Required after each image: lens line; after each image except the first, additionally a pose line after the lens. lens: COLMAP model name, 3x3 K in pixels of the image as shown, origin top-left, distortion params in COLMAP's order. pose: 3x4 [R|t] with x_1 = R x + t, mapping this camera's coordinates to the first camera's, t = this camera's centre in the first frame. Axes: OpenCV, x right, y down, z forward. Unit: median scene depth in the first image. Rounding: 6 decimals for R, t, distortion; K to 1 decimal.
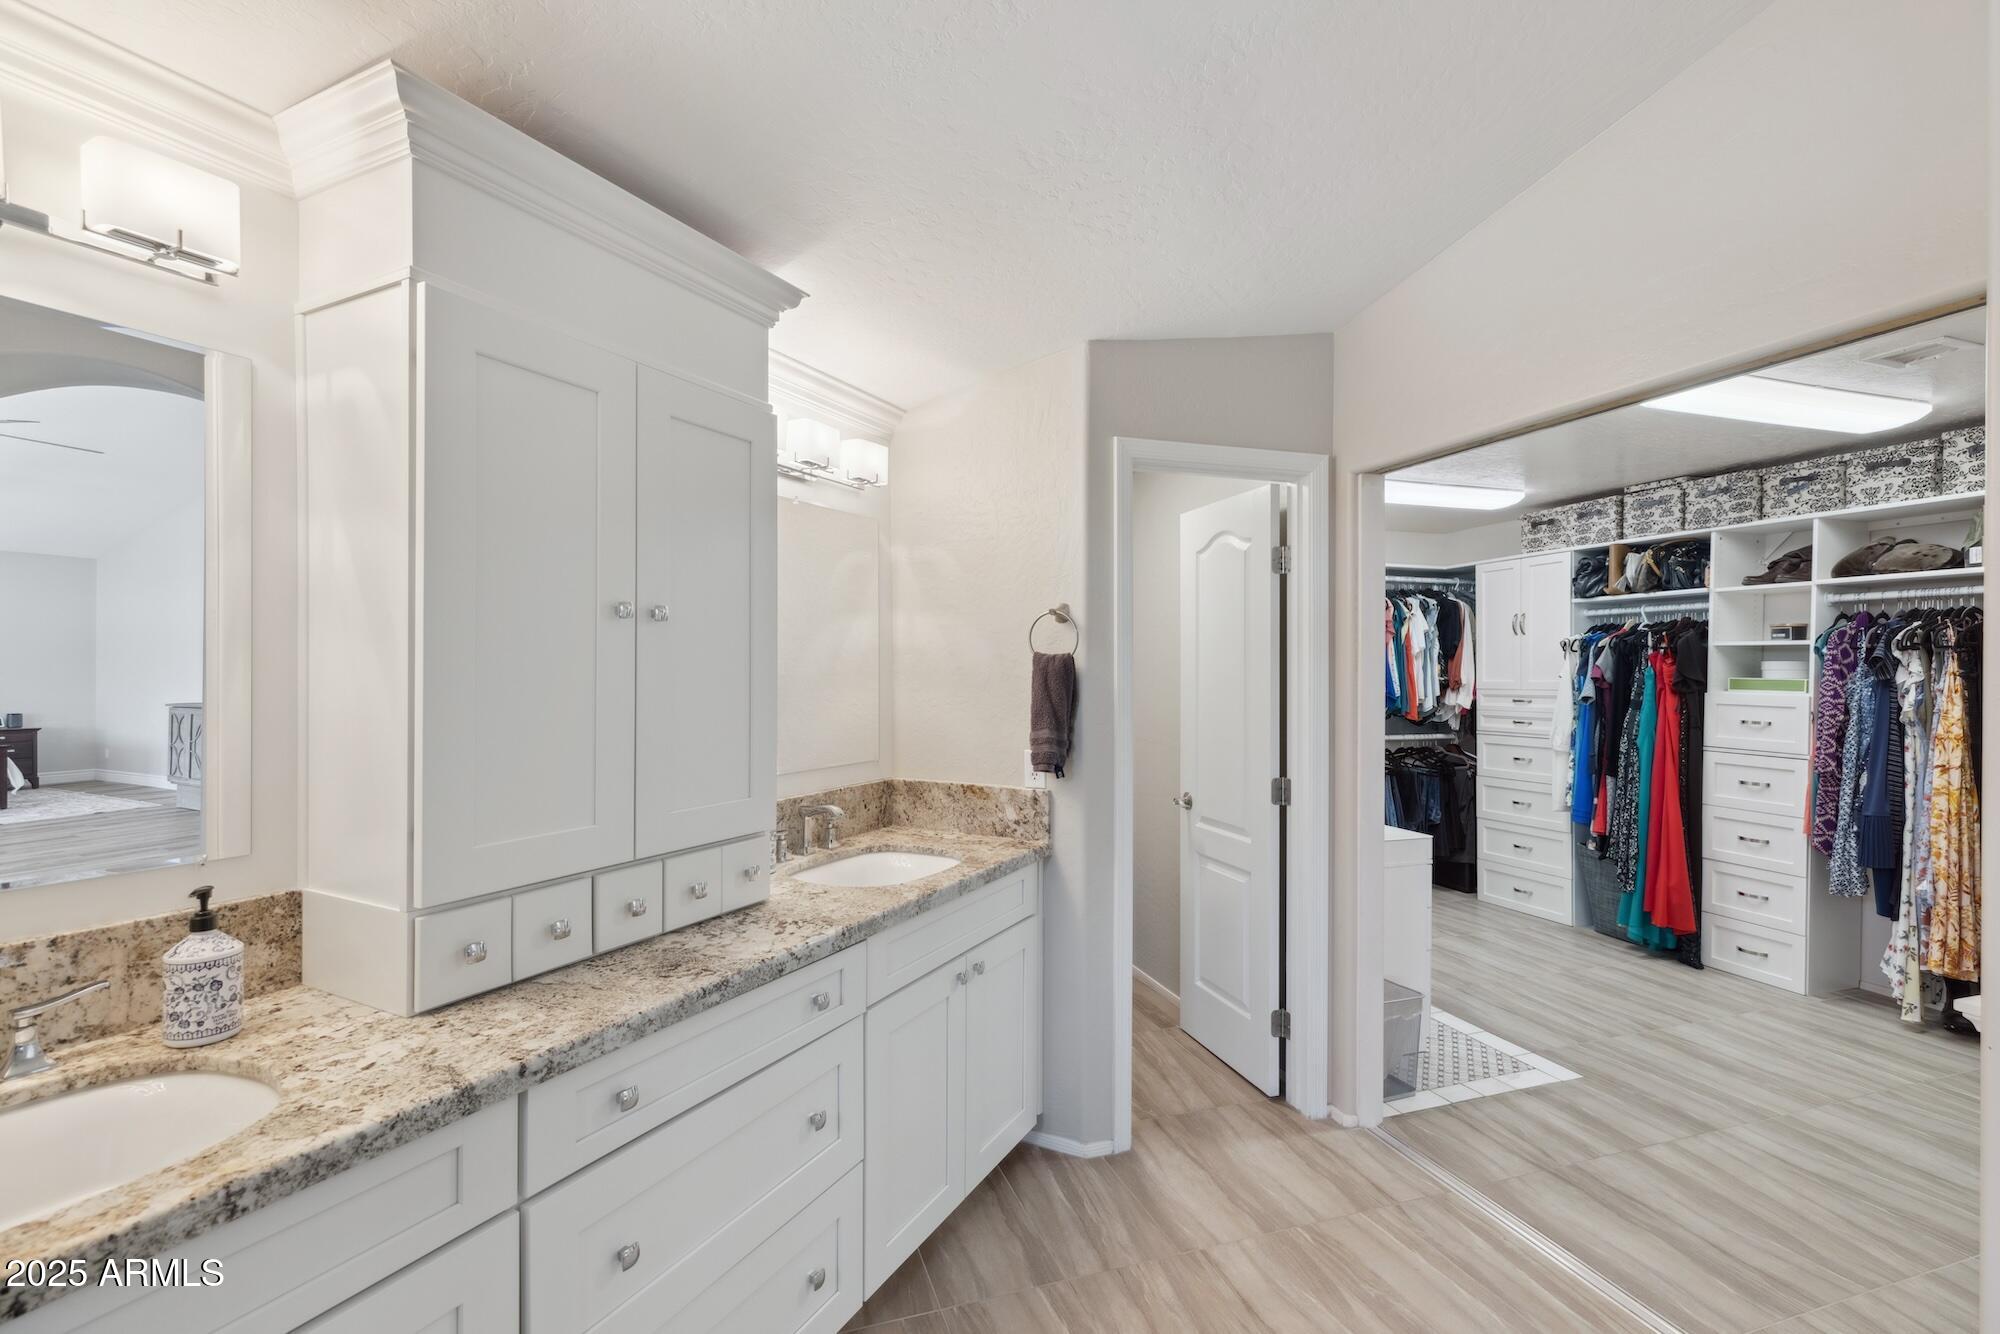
lens RADIAL K [[896.8, 0, 1000.2], [0, 896.8, 674.5], [0, 0, 1]] dist [0.008083, -0.000337]
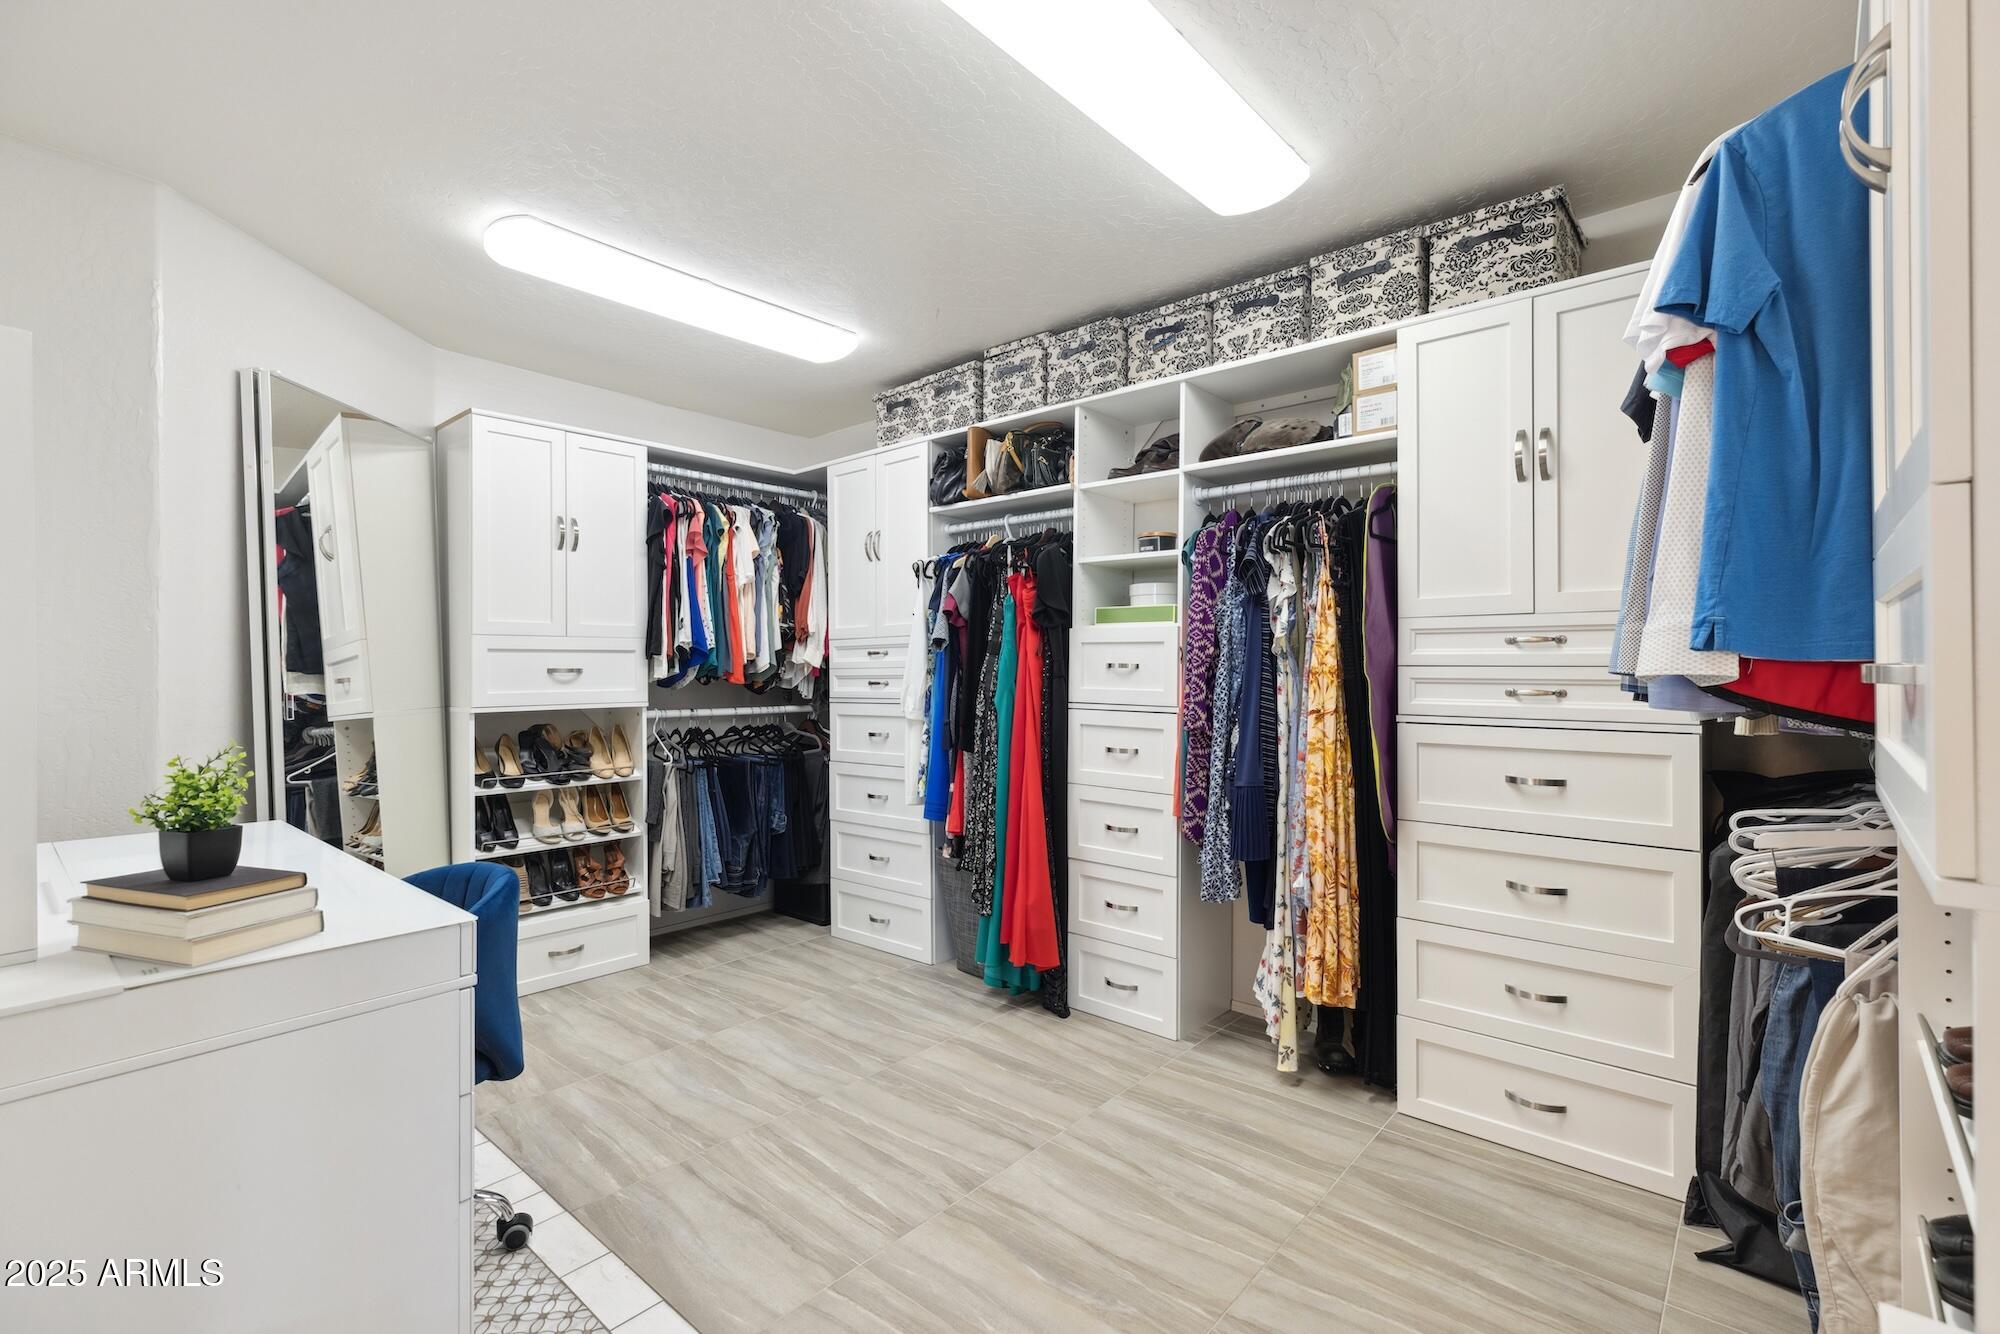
lens RADIAL K [[896.8, 0, 994.1], [0, 896.8, 669.3], [0, 0, 1]] dist [0.008083, -0.000337]
pose [[0.867836, -0.007134, 0.496799, 0.375091], [0.008560, 0.999963, -0.000593, 0.053161], [-0.496777, 0.004767, 0.867865, 0.409647]]
